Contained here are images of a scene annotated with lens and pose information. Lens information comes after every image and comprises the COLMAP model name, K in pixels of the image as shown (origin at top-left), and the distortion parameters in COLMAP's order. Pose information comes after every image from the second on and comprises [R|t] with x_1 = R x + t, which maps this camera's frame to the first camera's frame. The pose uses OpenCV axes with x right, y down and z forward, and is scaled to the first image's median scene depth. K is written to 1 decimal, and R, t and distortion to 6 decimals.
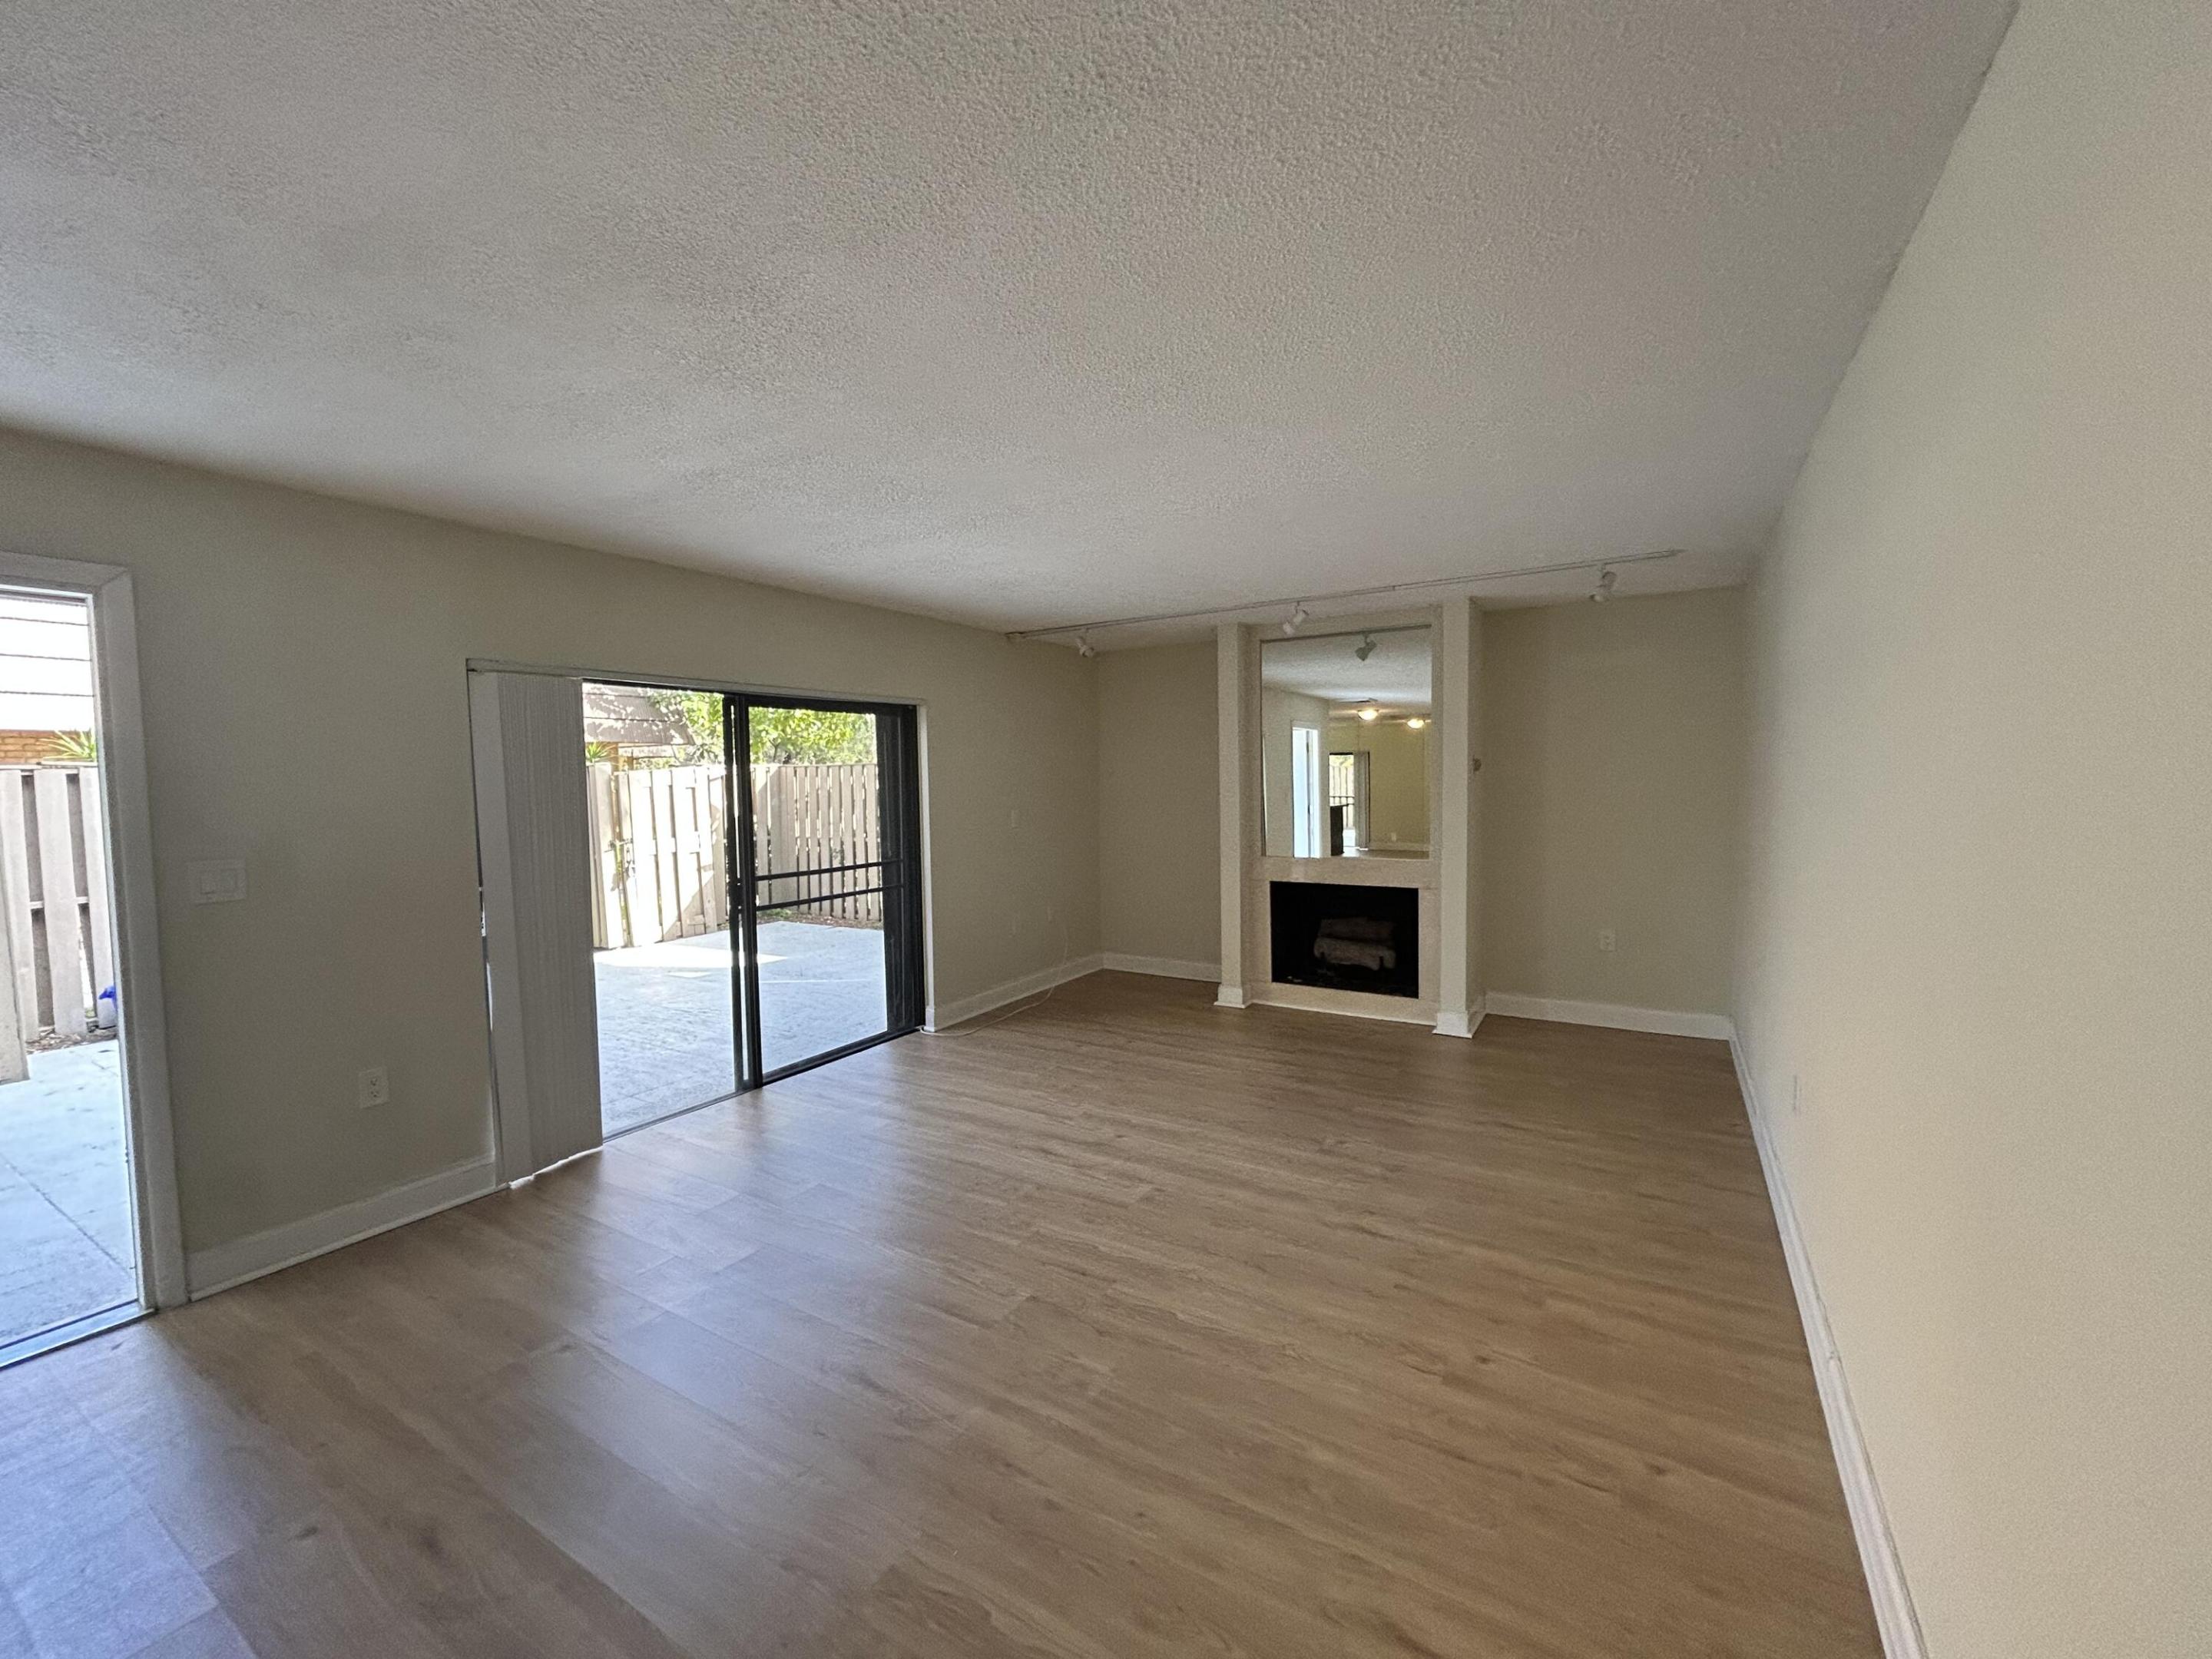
lens RADIAL K [[899.4, 0, 1109.6], [0, 899.4, 823.1], [0, 0, 1]] dist [0.000192, -0.000197]
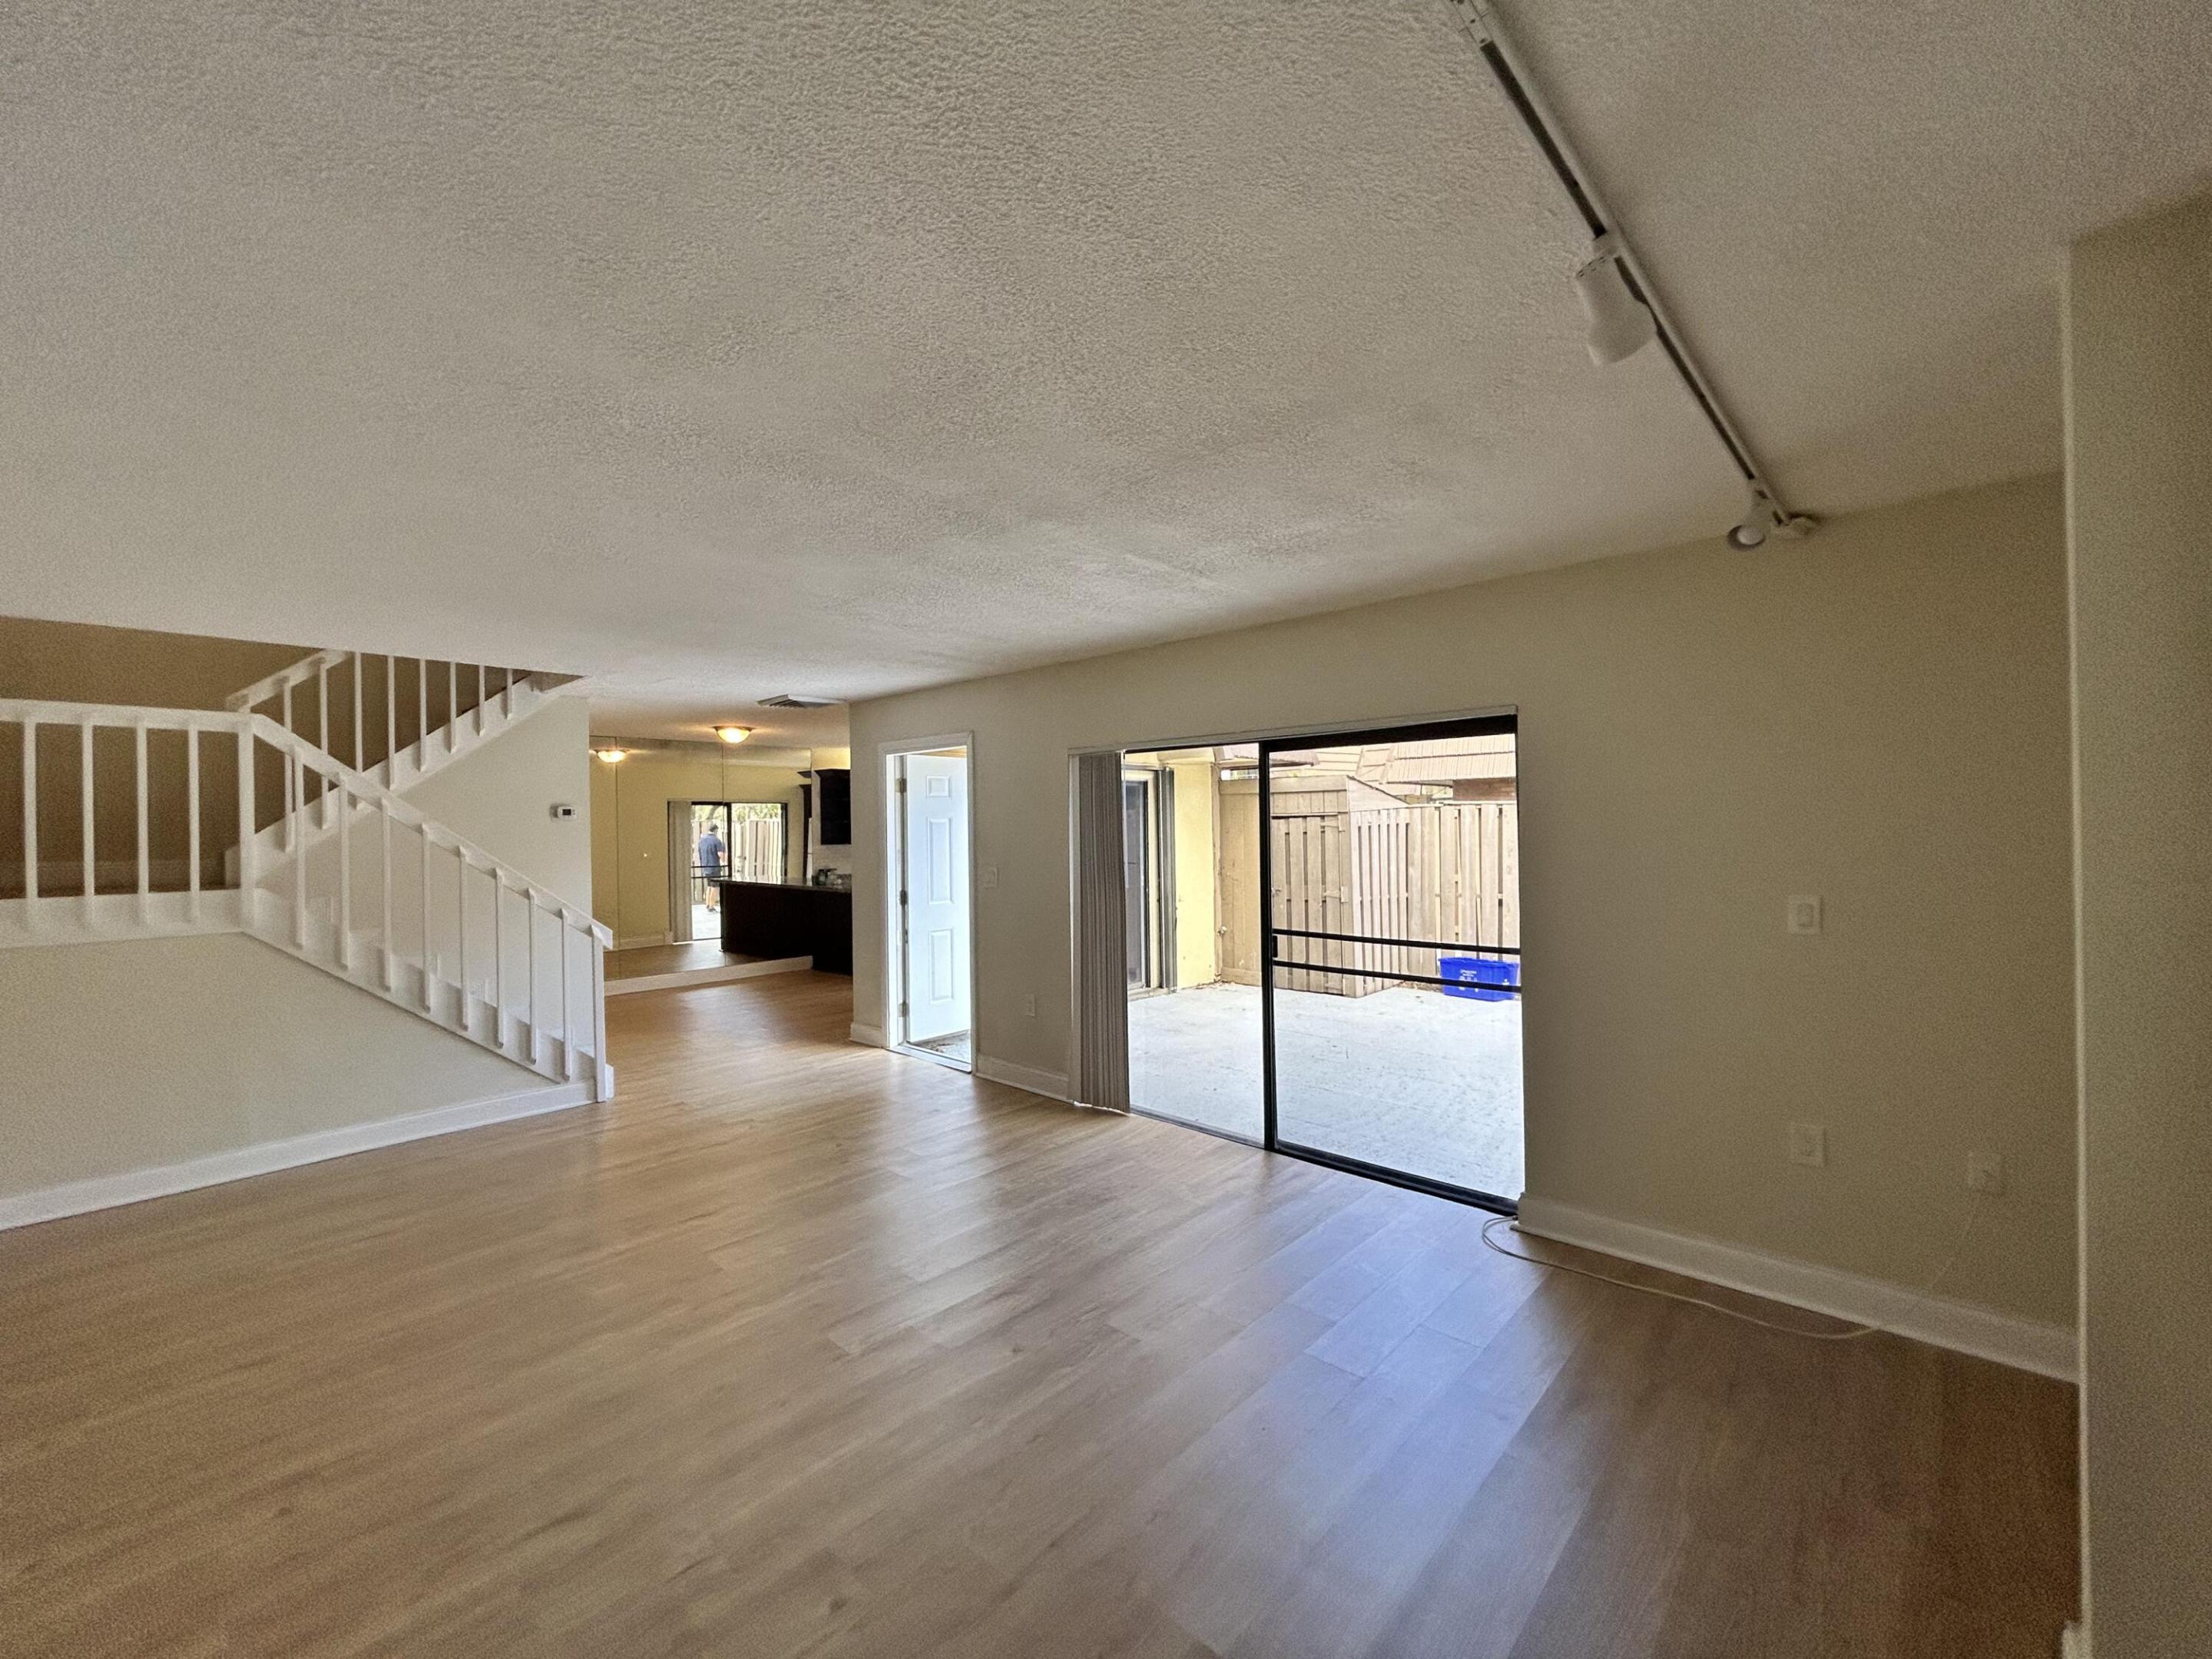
lens RADIAL K [[899.4, 0, 1103.4], [0, 899.4, 824.4], [0, 0, 1]] dist [0.000192, -0.000197]
pose [[-0.195898, 0.021294, -0.980393, 0.670997], [-0.034912, 0.998979, 0.028673, -0.085241], [0.980003, 0.039844, -0.194955, 1.168746]]
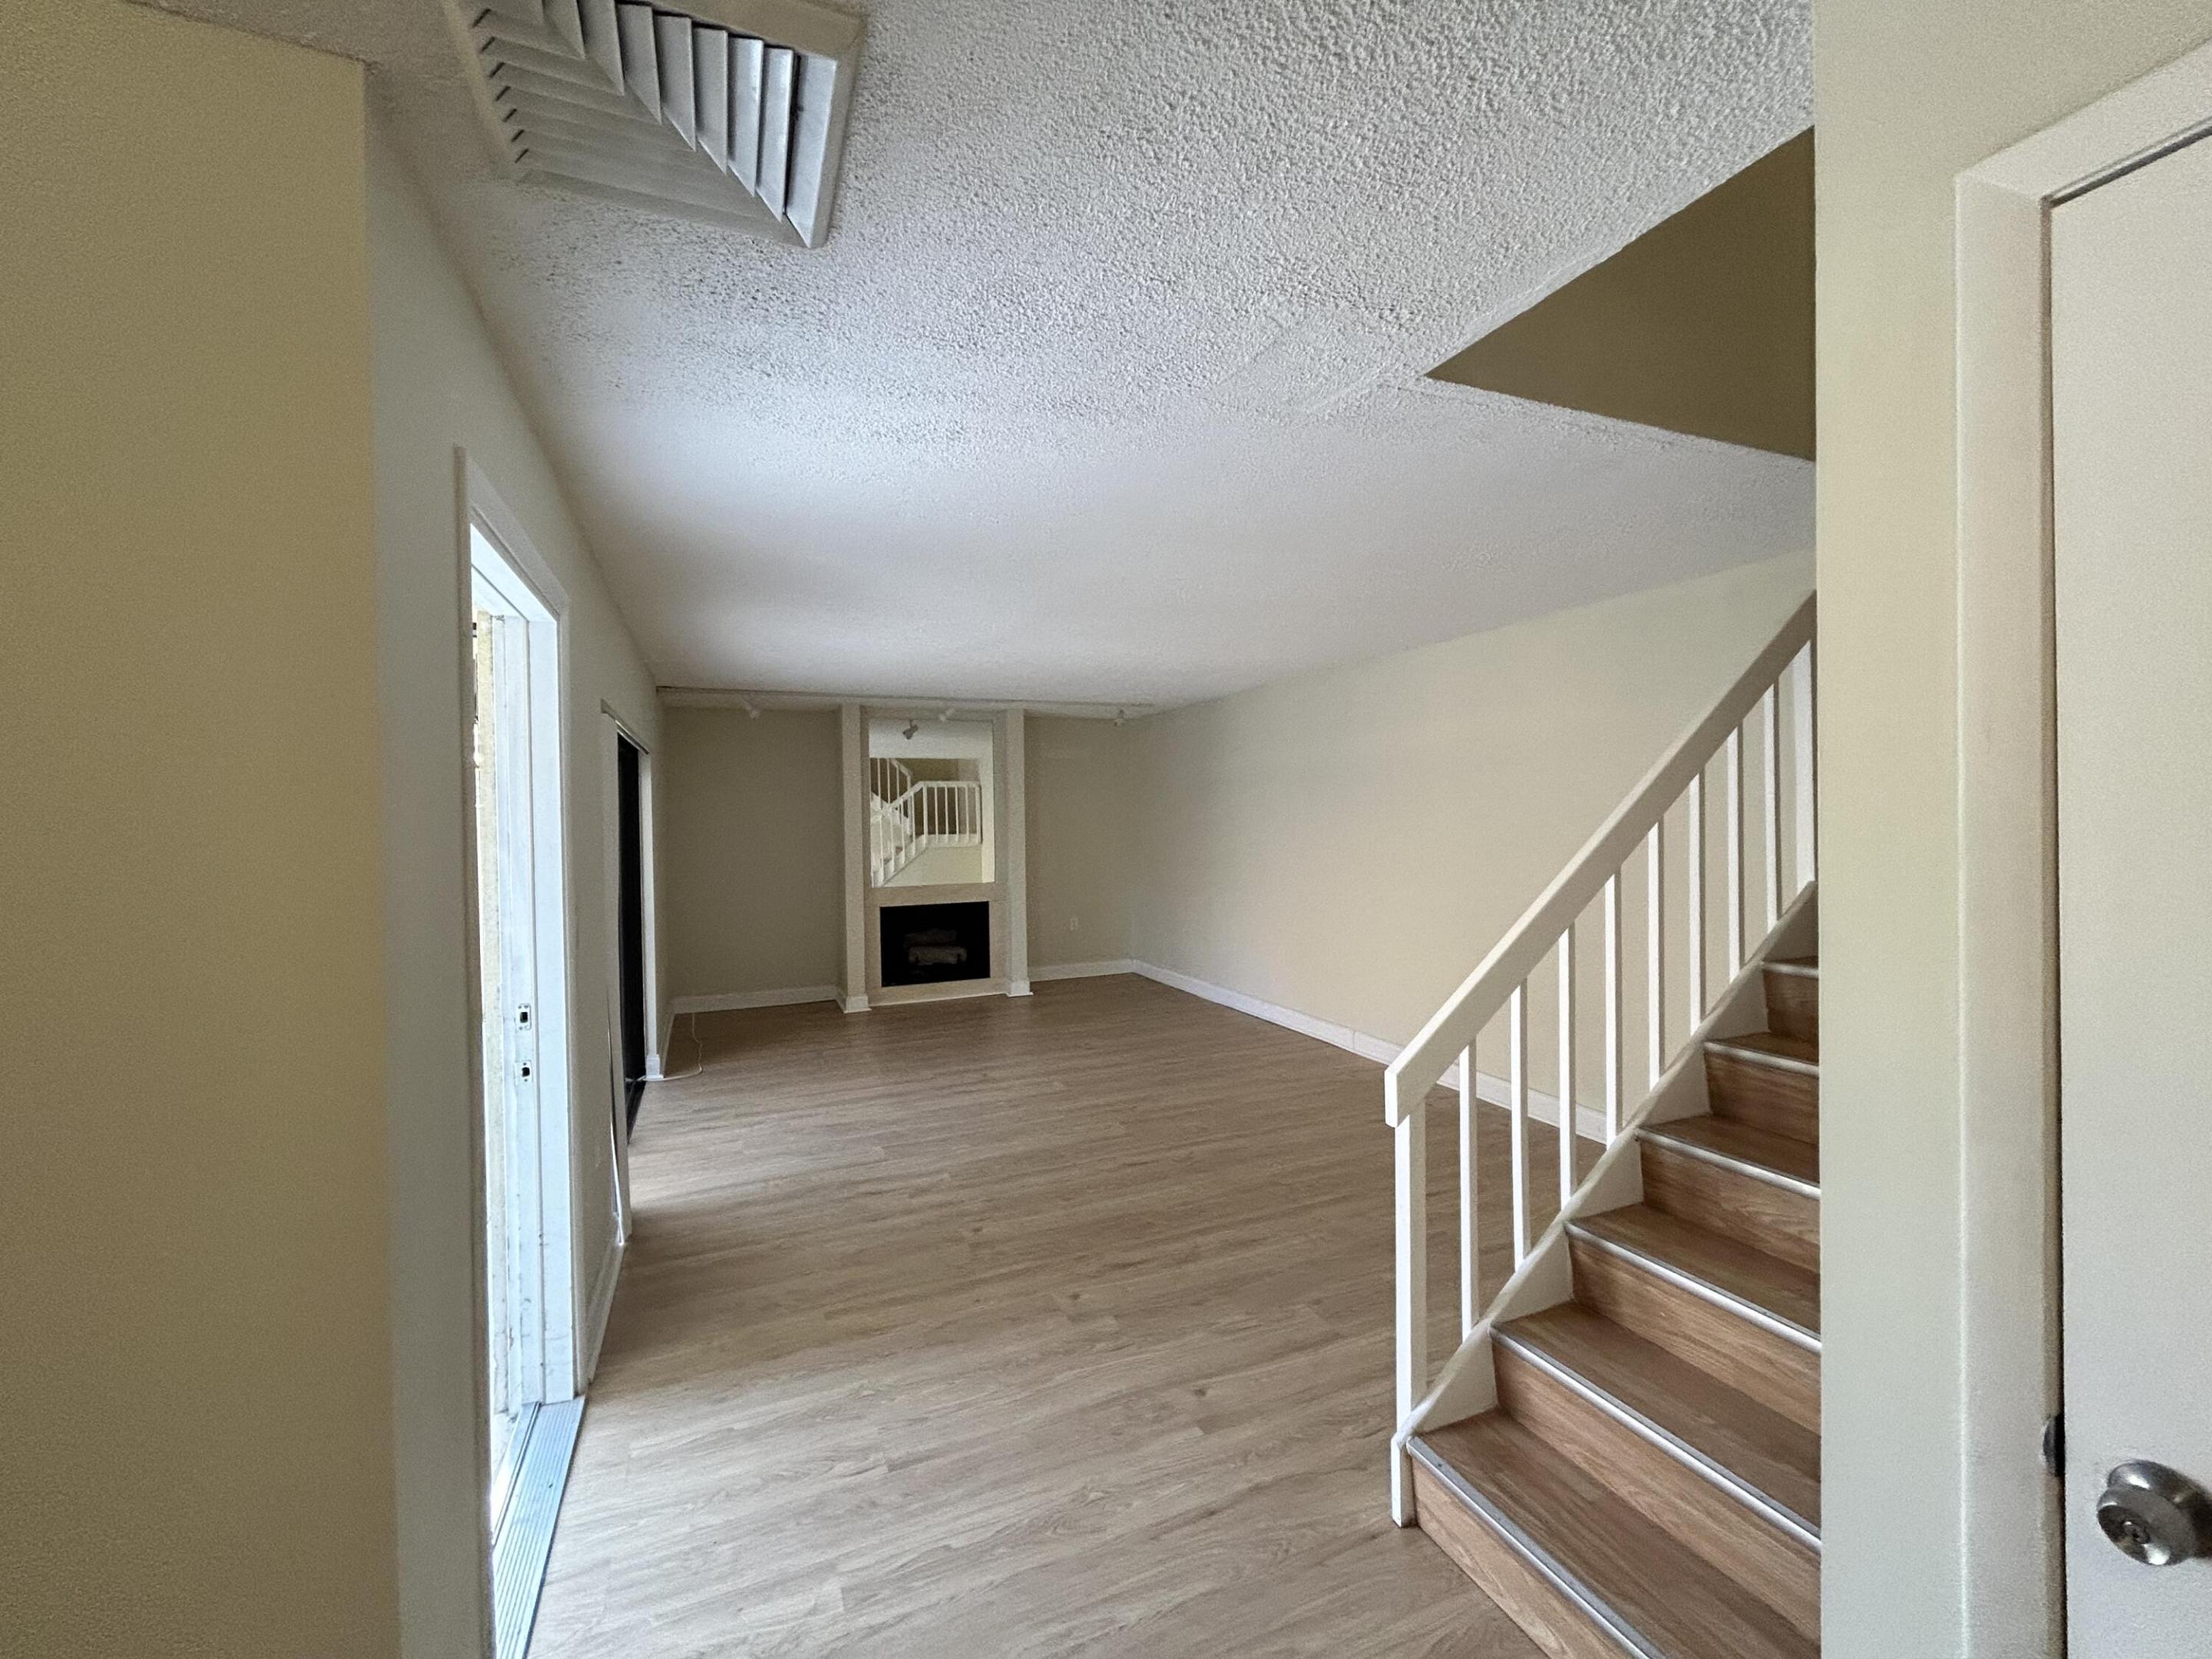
lens RADIAL K [[899.4, 0, 1103.9], [0, 899.4, 827.1], [0, 0, 1]] dist [0.000192, -0.000197]
pose [[0.576862, -0.000948, 0.816841, -1.023839], [0.048539, 0.998272, -0.033120, 0.013342], [-0.815398, 0.058754, 0.575911, 0.004584]]
